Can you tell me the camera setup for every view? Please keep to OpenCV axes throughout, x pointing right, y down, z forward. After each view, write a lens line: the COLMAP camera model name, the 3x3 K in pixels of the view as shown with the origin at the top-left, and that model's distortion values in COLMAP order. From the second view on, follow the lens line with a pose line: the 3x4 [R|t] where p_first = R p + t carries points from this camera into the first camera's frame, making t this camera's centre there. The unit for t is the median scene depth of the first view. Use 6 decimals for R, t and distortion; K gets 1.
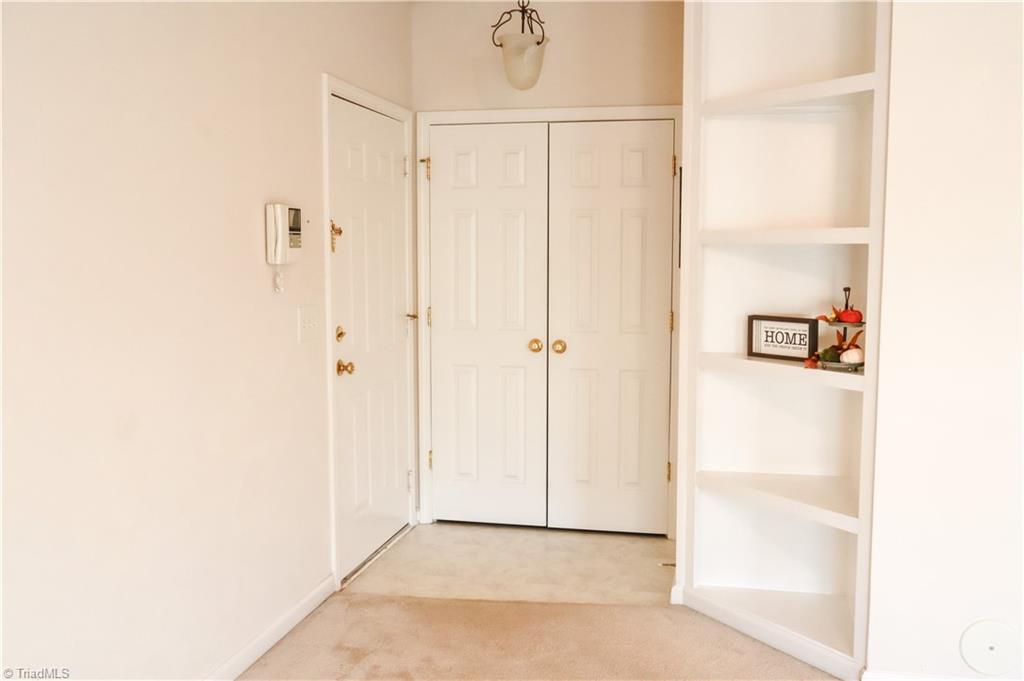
lens RADIAL K [[946.2, 0, 511.8], [0, 946.2, 345.2], [0, 0, 1]] dist [-0.011937, 0.000790]
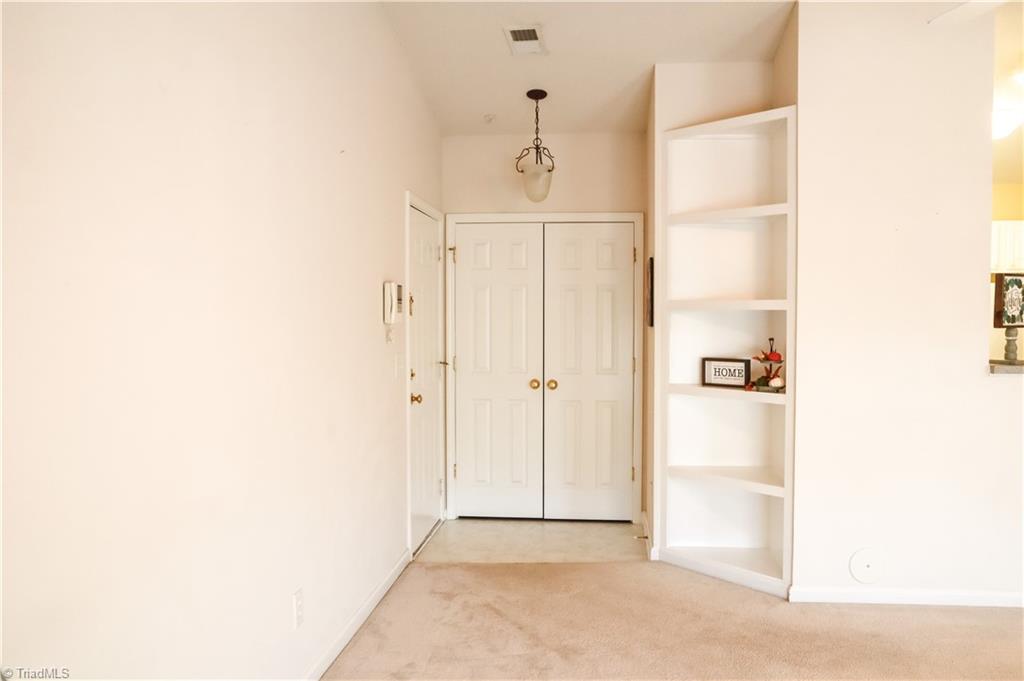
lens RADIAL K [[830.7, 0, 515.7], [0, 830.7, 343.9], [0, 0, 1]] dist [-0.090354, 0.086079]
pose [[0.993403, -0.004541, 0.114589, -0.176588], [0.012047, 0.997819, -0.064896, 0.025360], [-0.114044, 0.065849, 0.991291, -0.236364]]
